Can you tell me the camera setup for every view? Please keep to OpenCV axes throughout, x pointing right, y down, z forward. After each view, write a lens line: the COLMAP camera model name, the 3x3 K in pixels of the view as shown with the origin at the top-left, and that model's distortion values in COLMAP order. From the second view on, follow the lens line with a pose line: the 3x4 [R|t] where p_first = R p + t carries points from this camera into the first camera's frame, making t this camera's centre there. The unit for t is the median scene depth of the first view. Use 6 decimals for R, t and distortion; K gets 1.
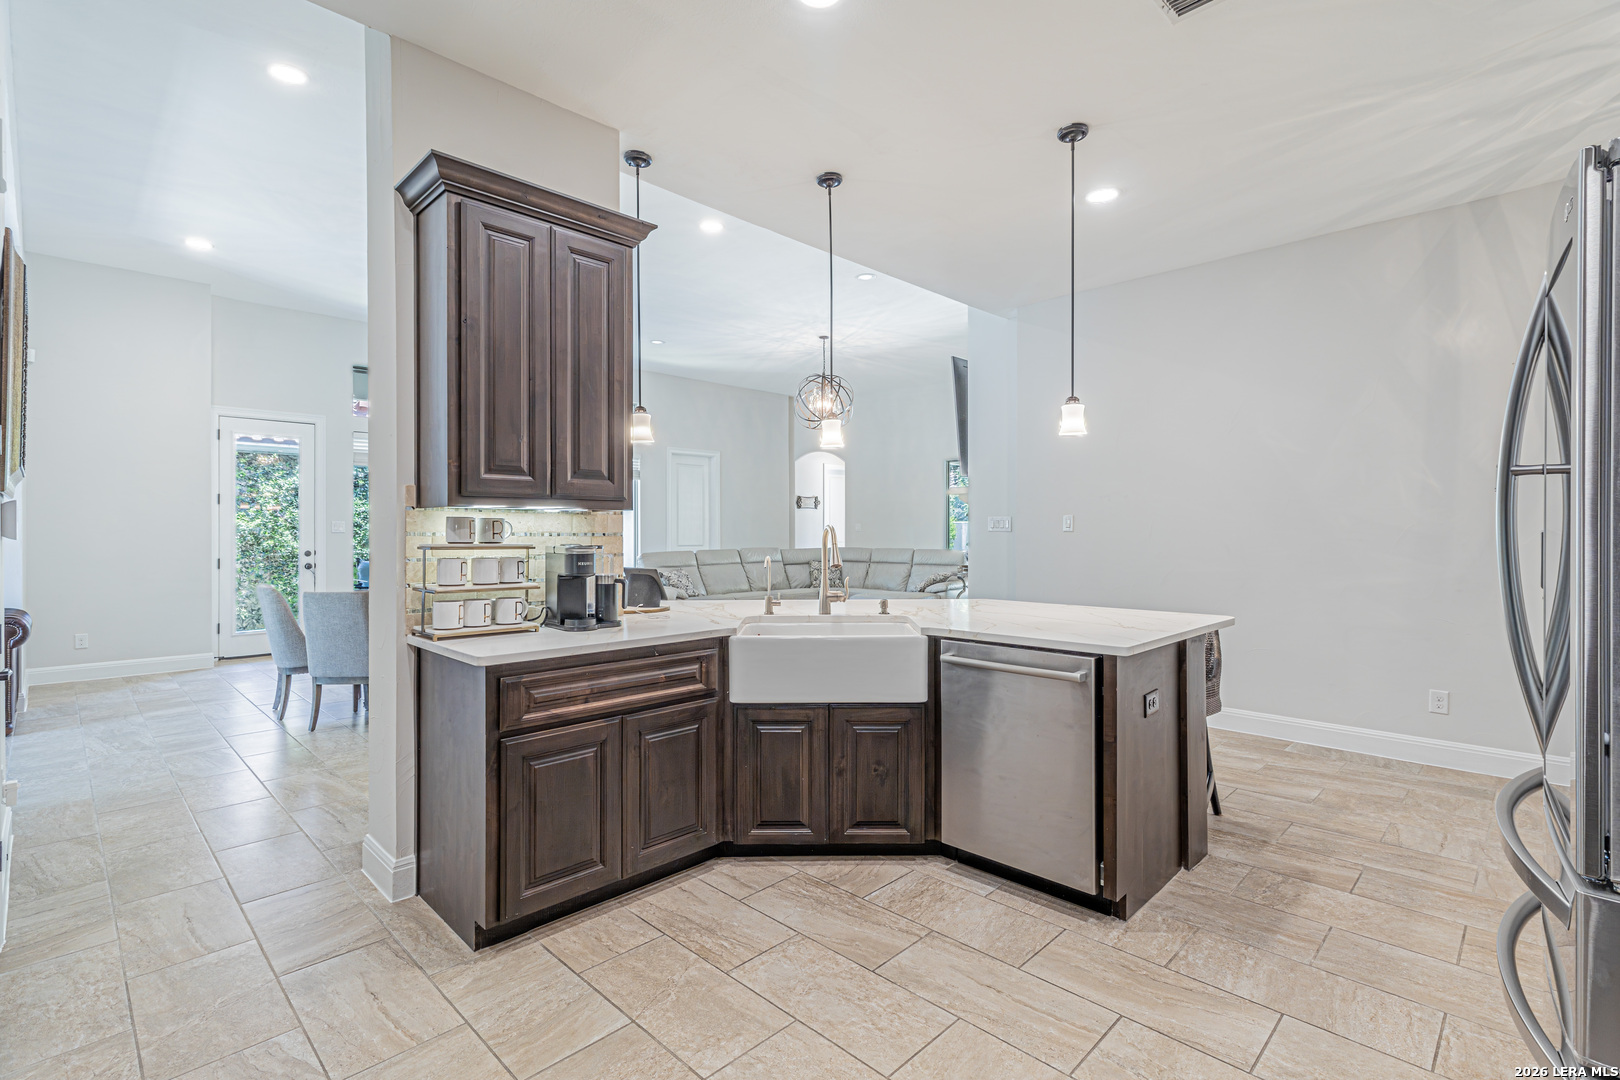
lens RADIAL K [[753.8, 0, 816.7], [0, 753.8, 529.1], [0, 0, 1]] dist [0.009992, -0.001789]
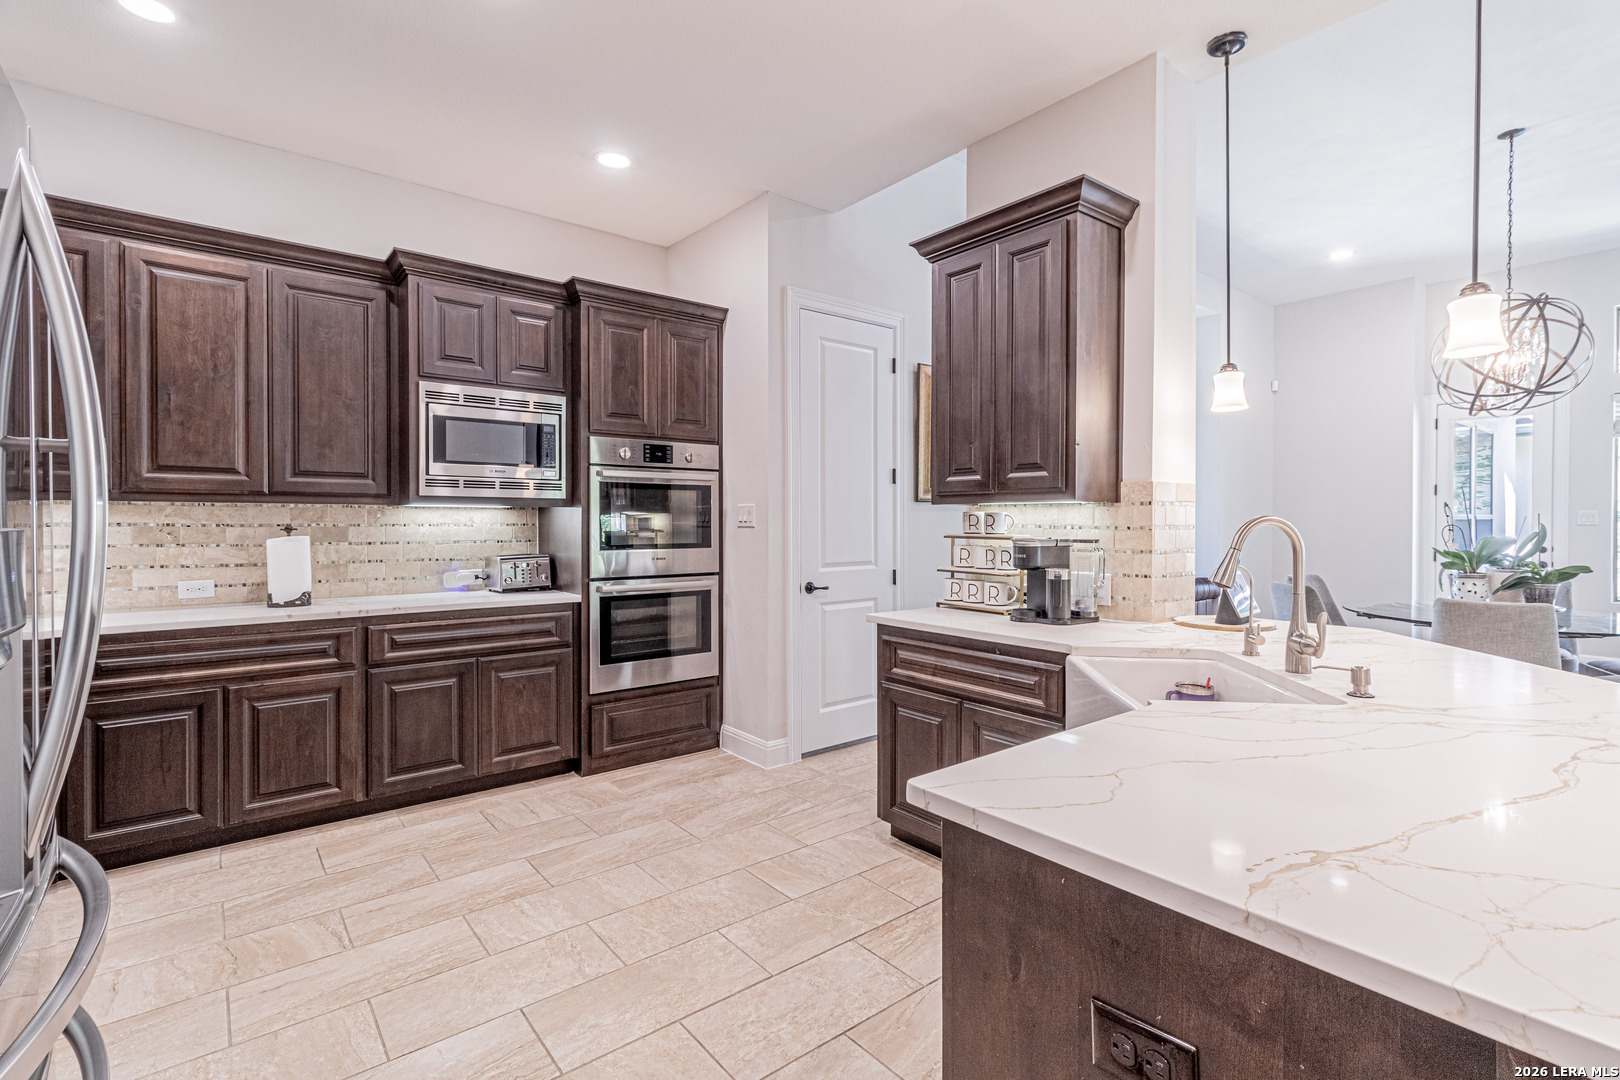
lens RADIAL K [[753.8, 0, 818.0], [0, 753.8, 527.9], [0, 0, 1]] dist [0.009992, -0.001789]
pose [[-0.109530, 0.010568, -0.993927, 0.719394], [0.000113, 0.999944, 0.010620, -0.002954], [0.993983, 0.001051, -0.109525, 0.820625]]
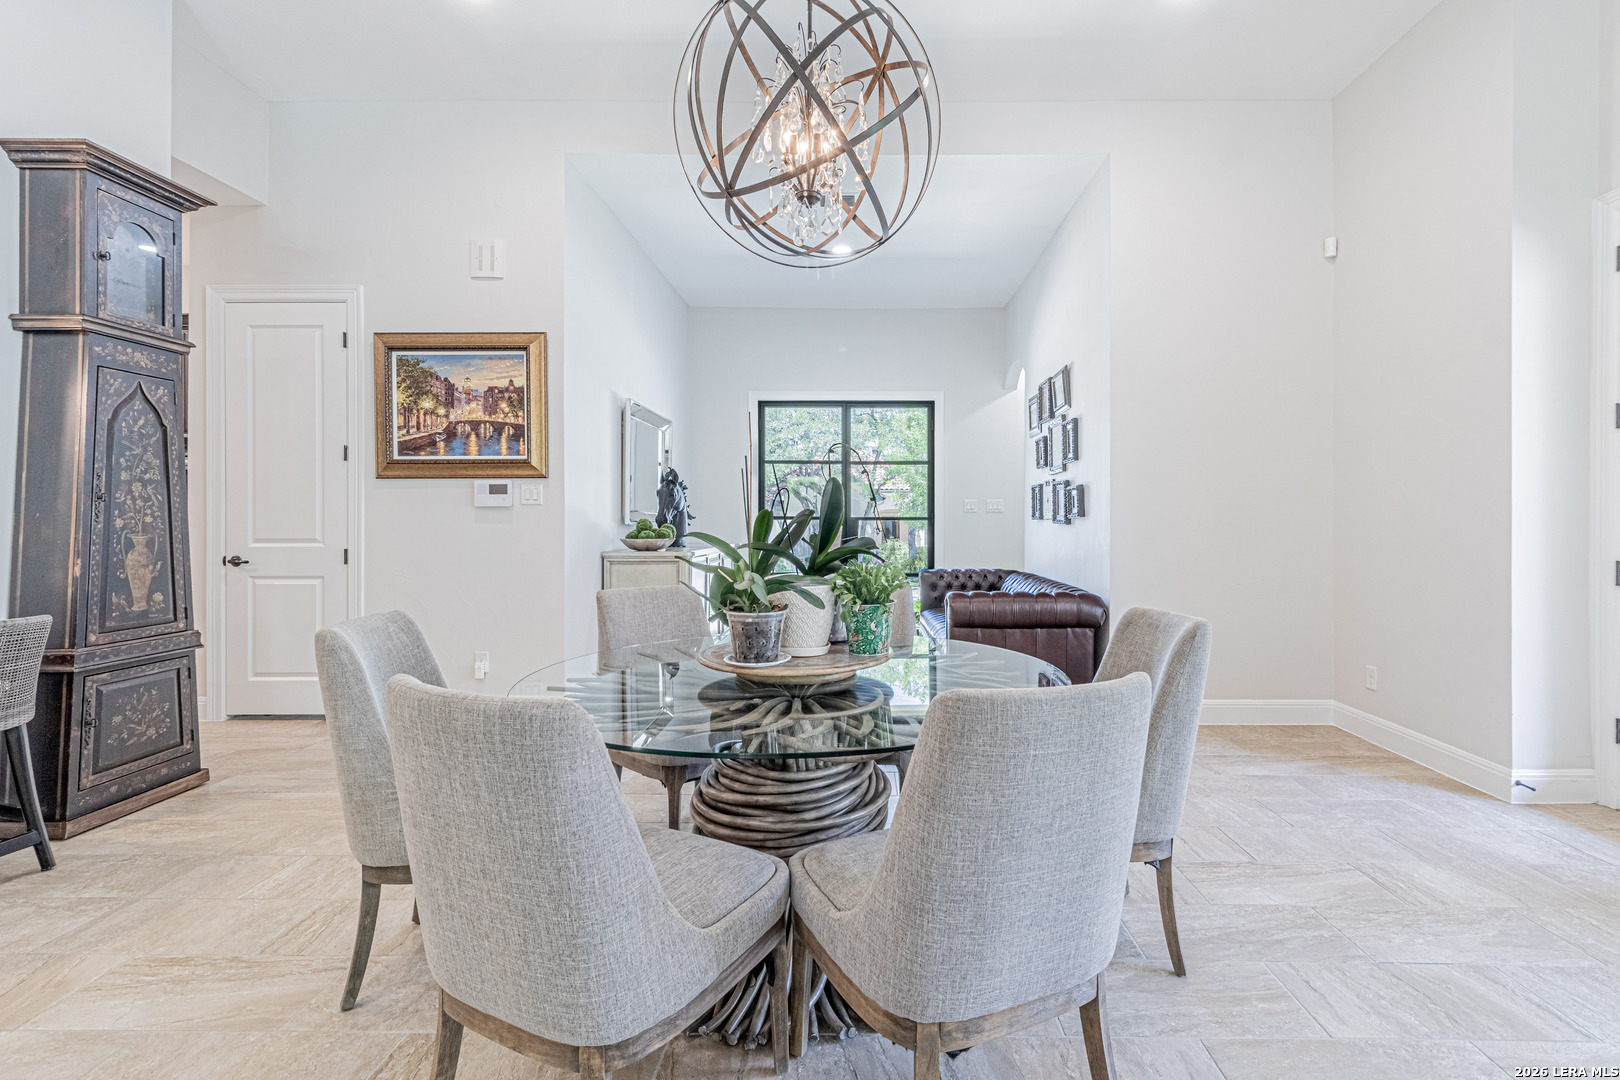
lens RADIAL K [[753.8, 0, 844.0], [0, 753.8, 519.1], [0, 0, 1]] dist [0.009992, -0.001789]
pose [[-0.723035, -0.000846, -0.690811, -0.541566], [0.001128, 0.999996, -0.002406, 0.046014], [0.690811, -0.002520, -0.723031, 2.638987]]
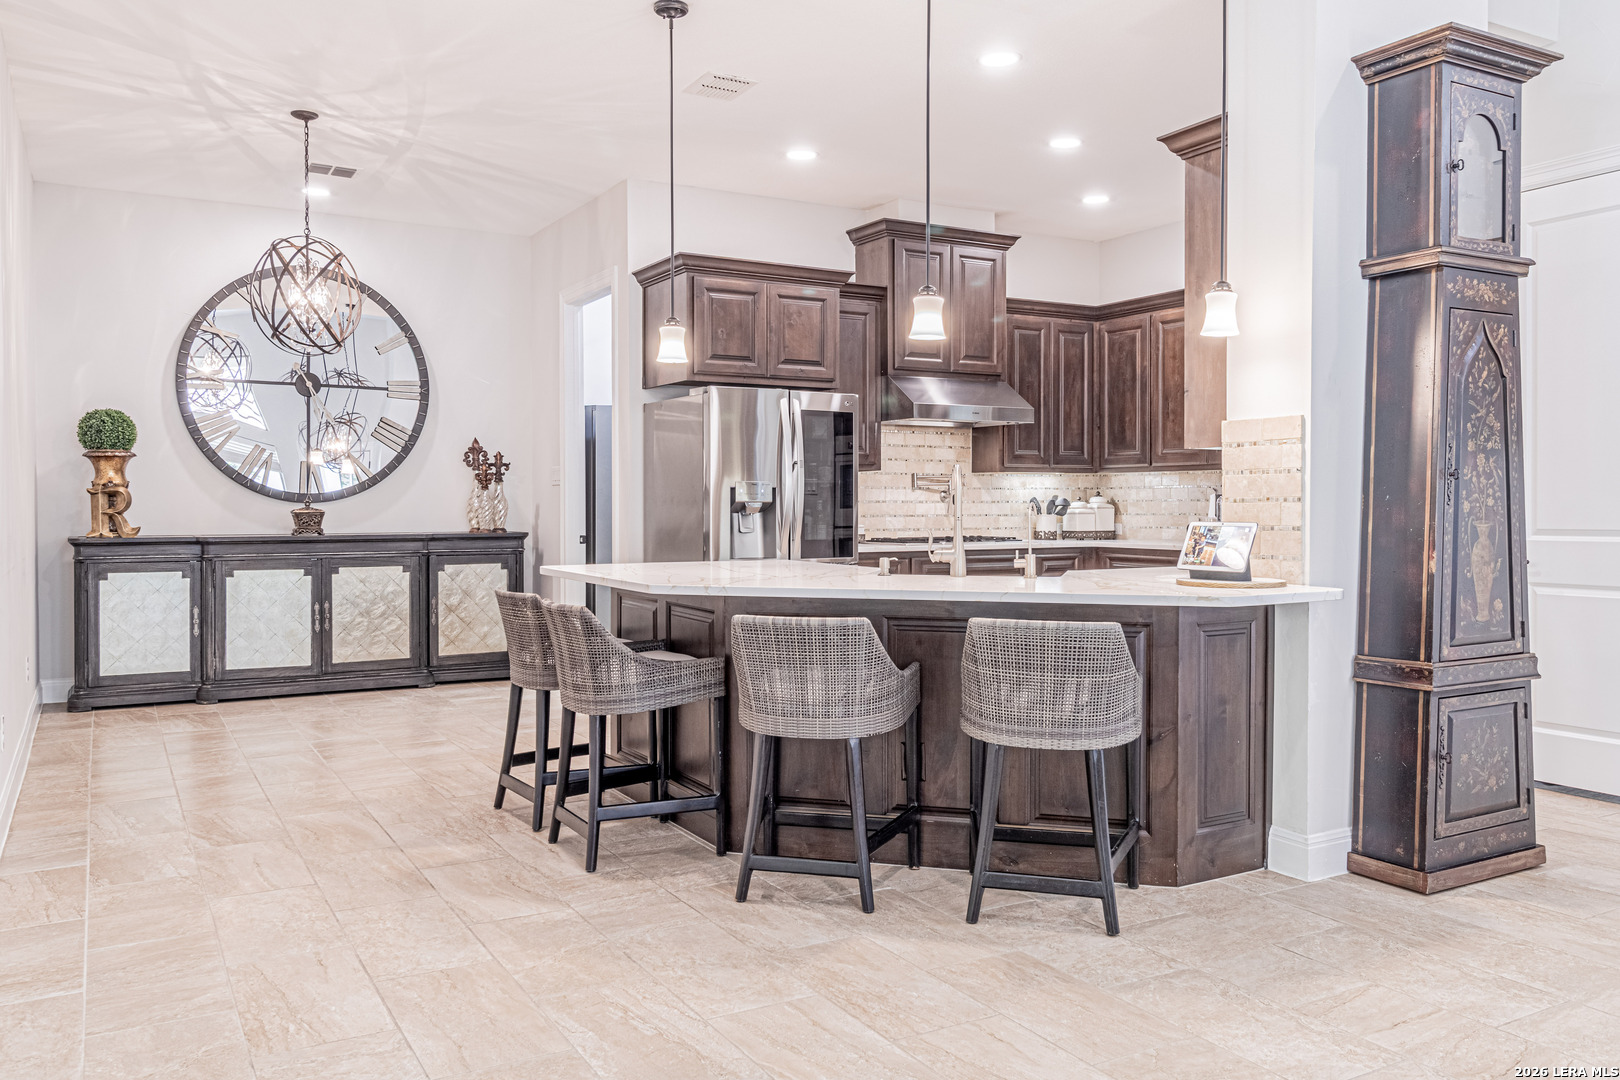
lens RADIAL K [[1249.1, 0, 811.8], [0, 1249.1, 523.1], [0, 0, 1]] dist [0.004334, -0.004048]
pose [[-0.962661, -0.000847, 0.270709, -0.227838], [0.003238, 0.999888, 0.014645, 0.043274], [-0.270691, 0.014975, -0.962550, 2.671134]]
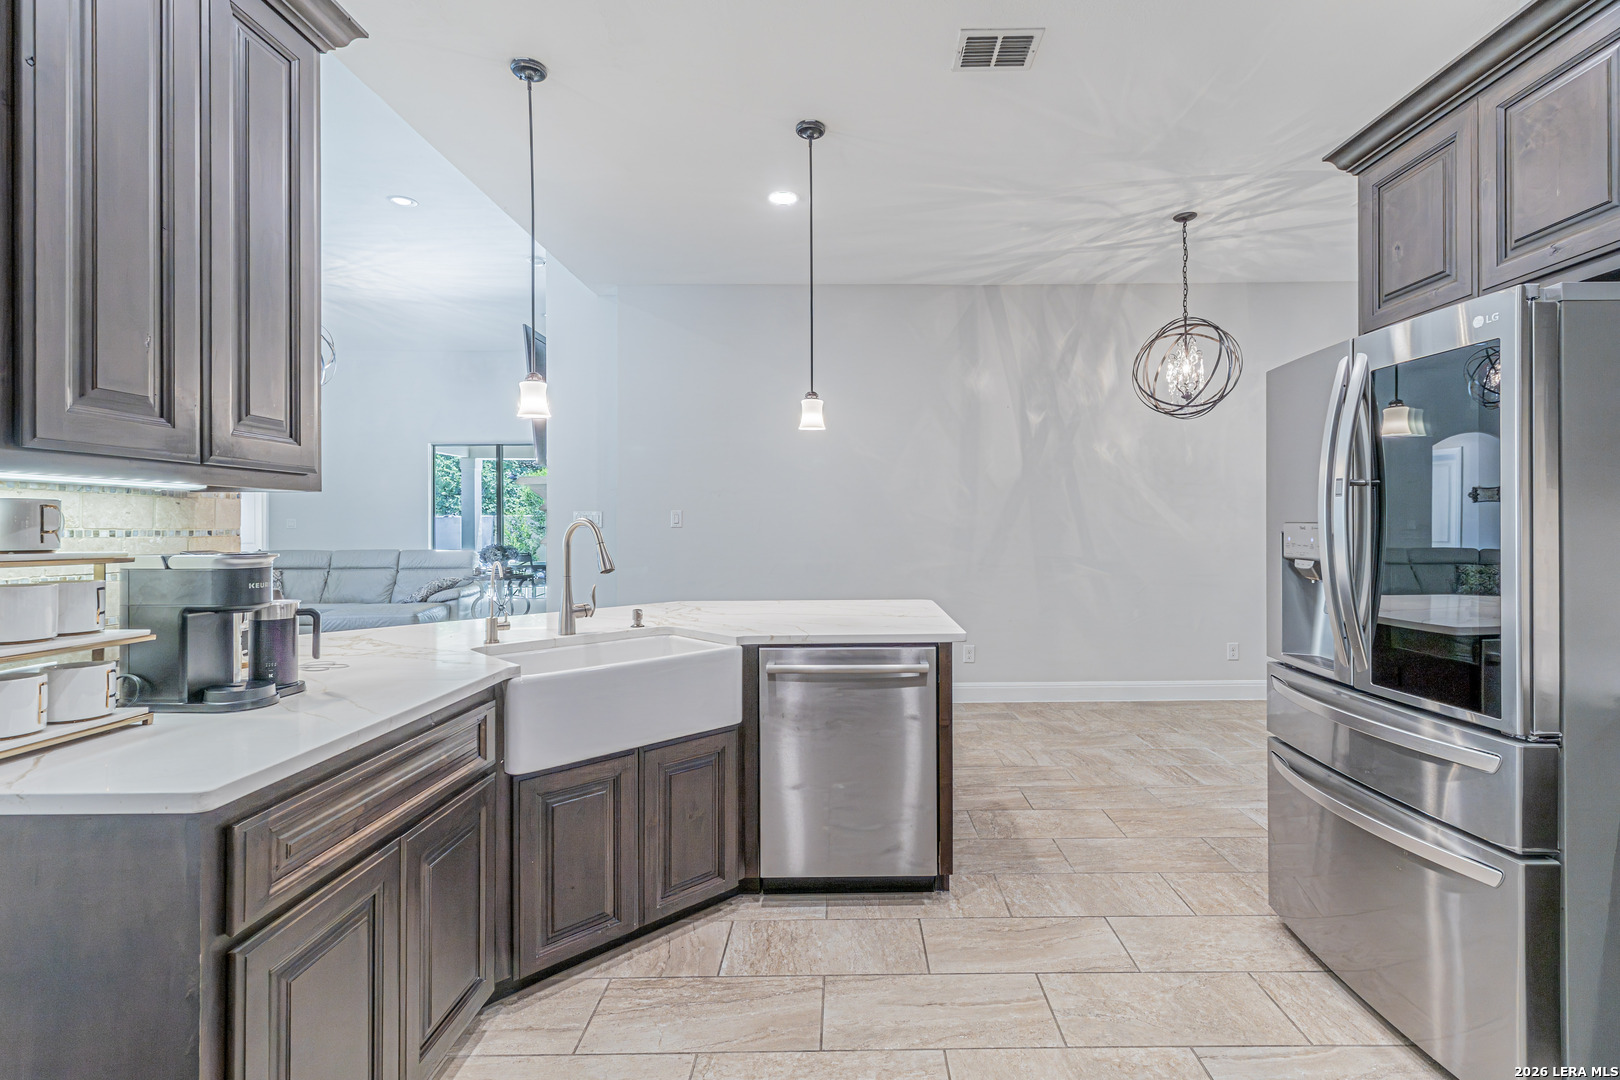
lens RADIAL K [[753.8, 0, 847.3], [0, 753.8, 522.5], [0, 0, 1]] dist [0.009992, -0.001789]
pose [[0.711056, 0.001489, 0.703134, -0.382188], [0.002151, 0.999988, -0.004293, 0.002667], [-0.703132, 0.004565, 0.711045, 0.293816]]
